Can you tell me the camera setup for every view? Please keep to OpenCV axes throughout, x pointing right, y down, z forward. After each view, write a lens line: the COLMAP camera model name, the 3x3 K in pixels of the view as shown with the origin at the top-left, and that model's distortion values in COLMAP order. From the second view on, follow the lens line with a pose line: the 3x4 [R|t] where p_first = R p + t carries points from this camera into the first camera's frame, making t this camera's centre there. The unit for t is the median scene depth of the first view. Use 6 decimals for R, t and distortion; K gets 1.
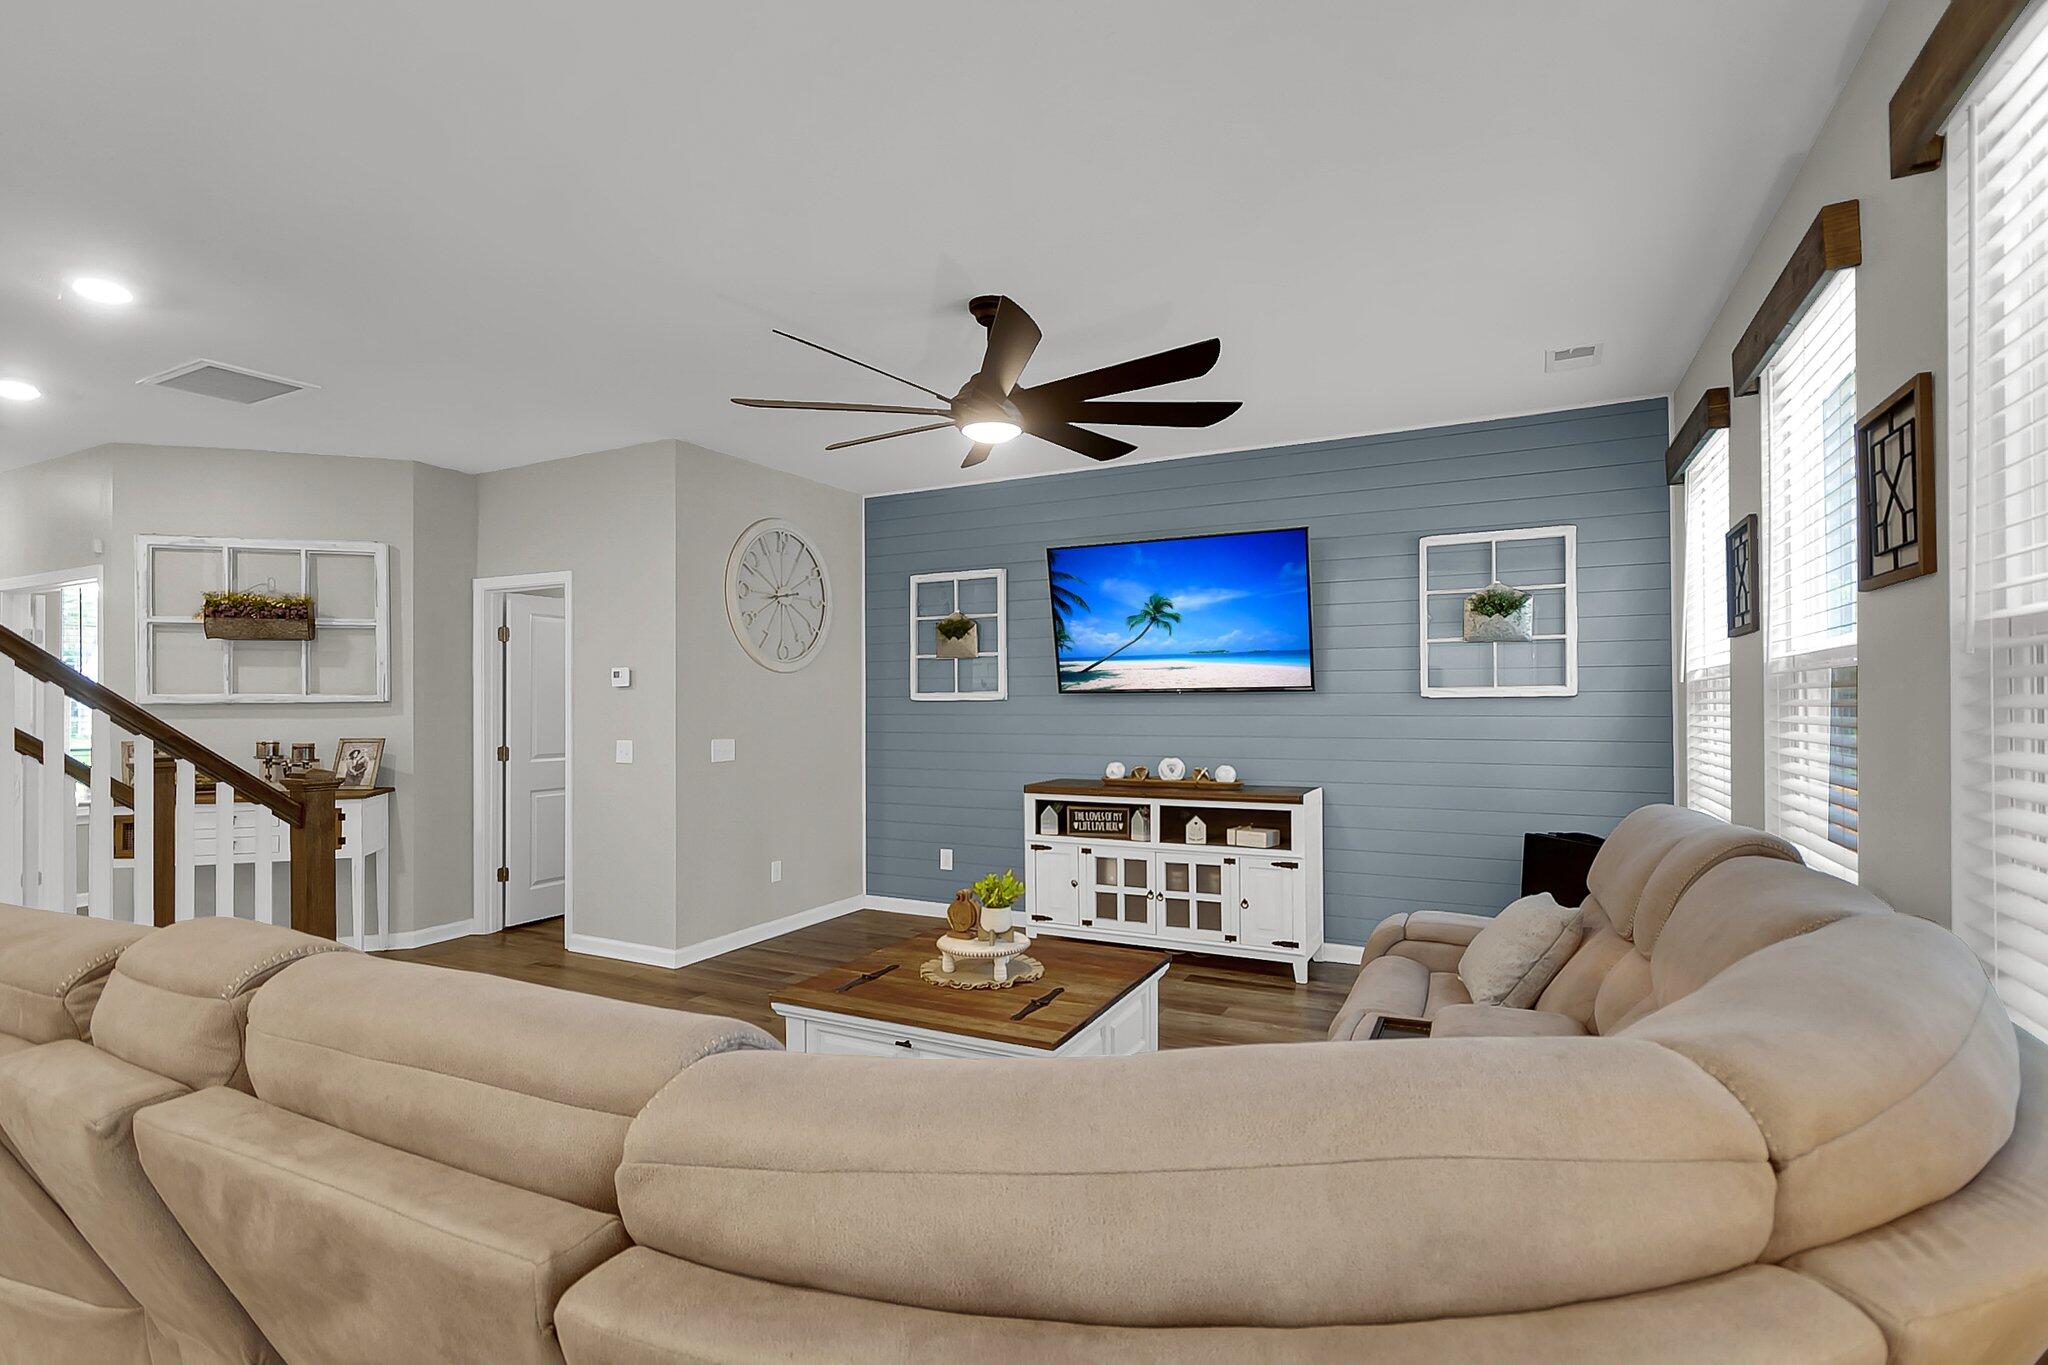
lens RADIAL K [[958.9, 0, 1037.1], [0, 958.9, 692.0], [0, 0, 1]] dist [0.002541, -0.000276]
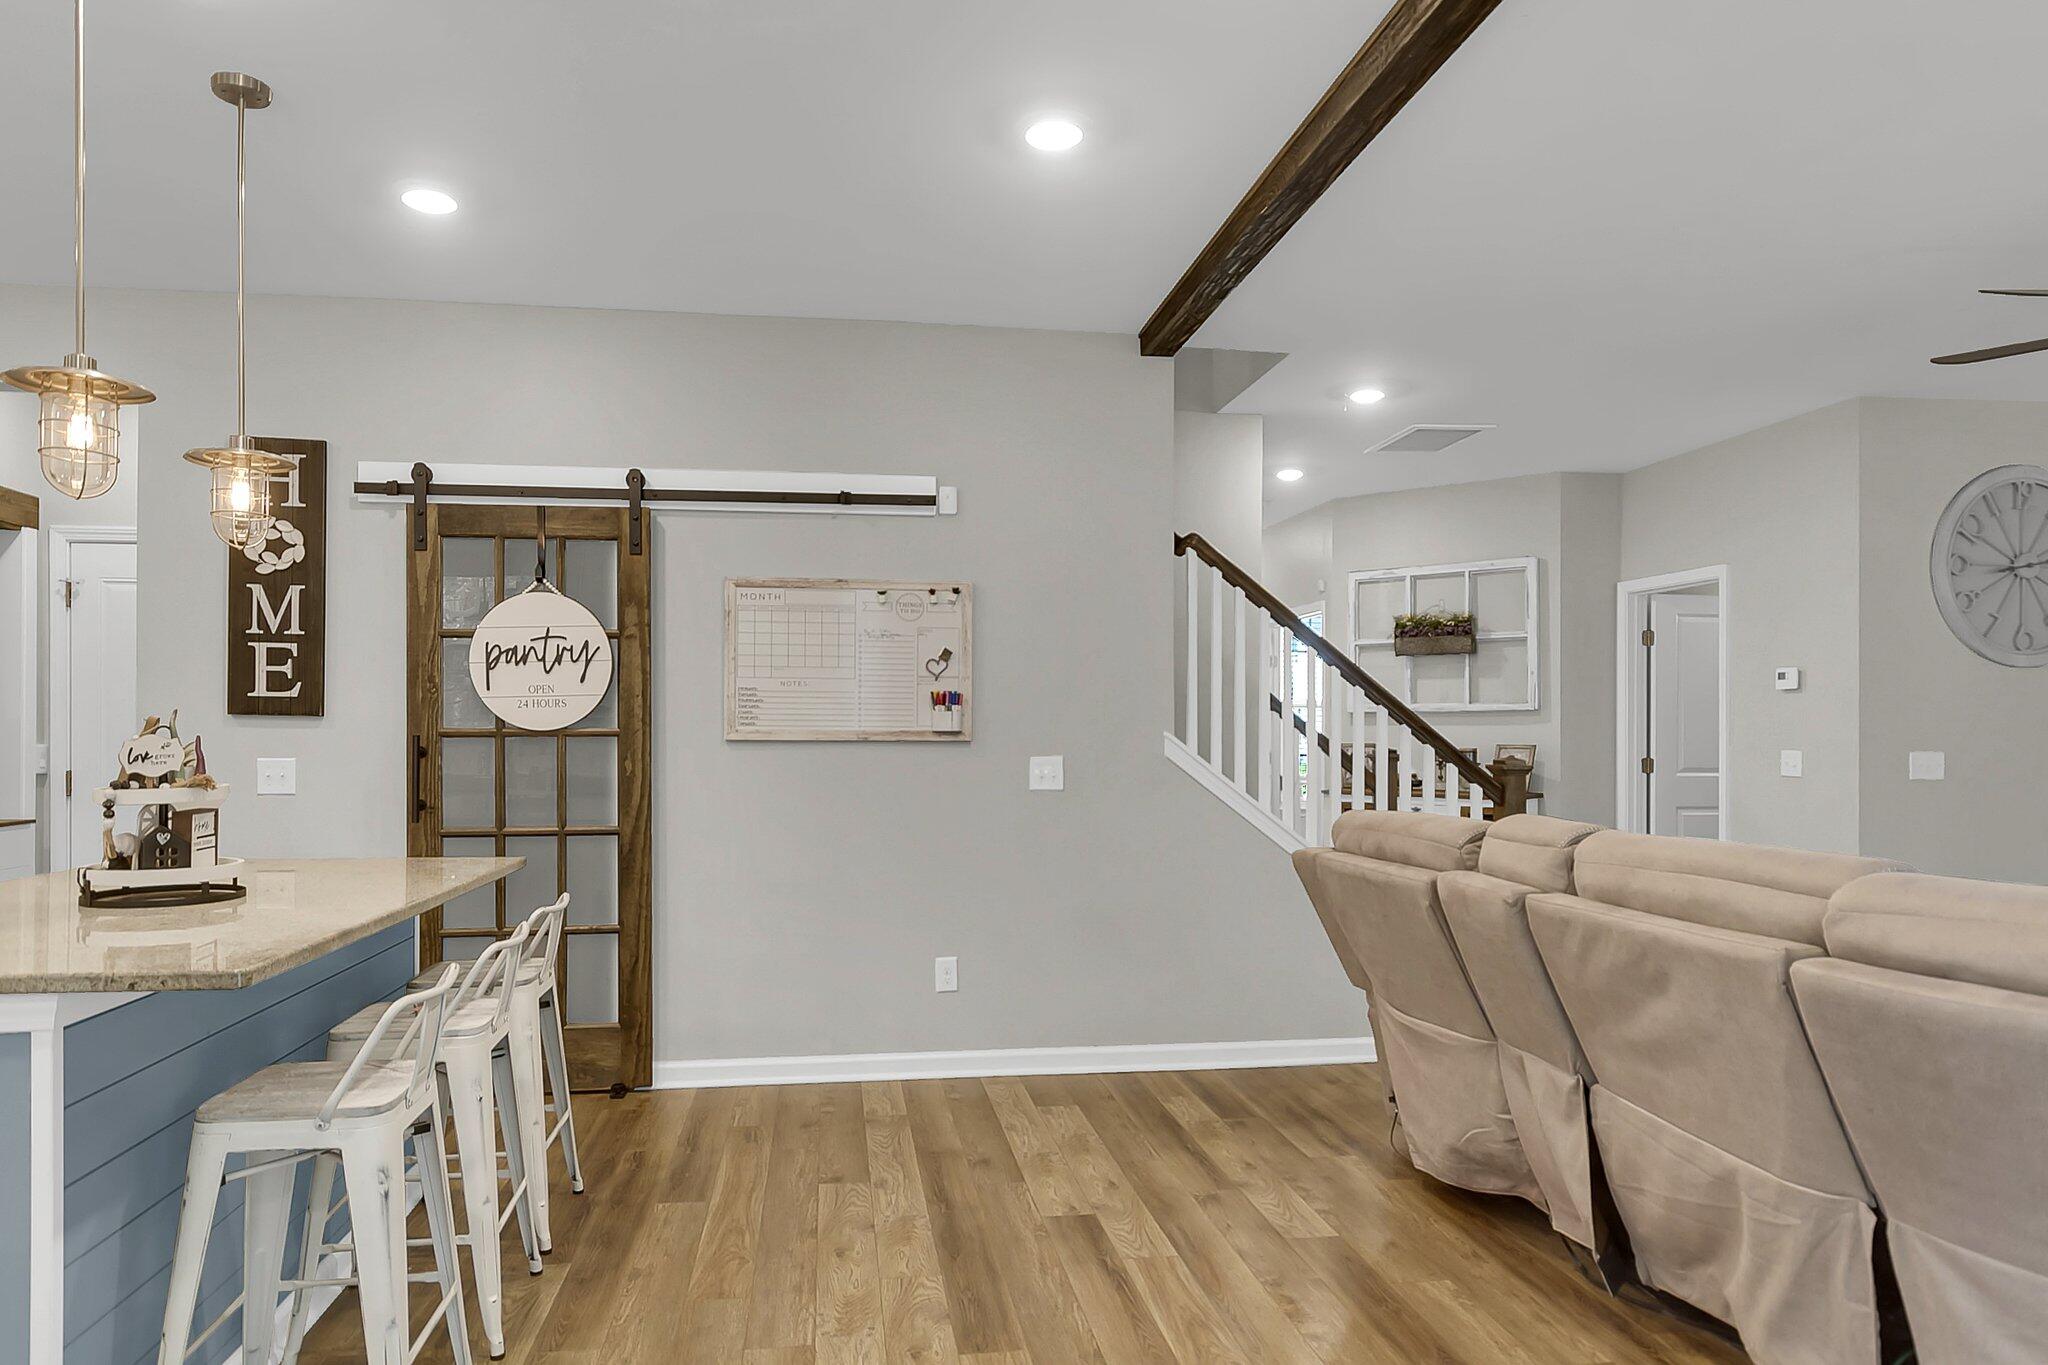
lens RADIAL K [[1230.5, 0, 989.7], [0, 1230.5, 730.6], [0, 0, 1]] dist [0.005340, 0.001993]
pose [[0.562774, 0.005788, -0.826590, 0.090549], [0.003572, 0.999949, 0.009434, 0.018474], [0.826603, -0.008262, 0.562725, -0.242591]]
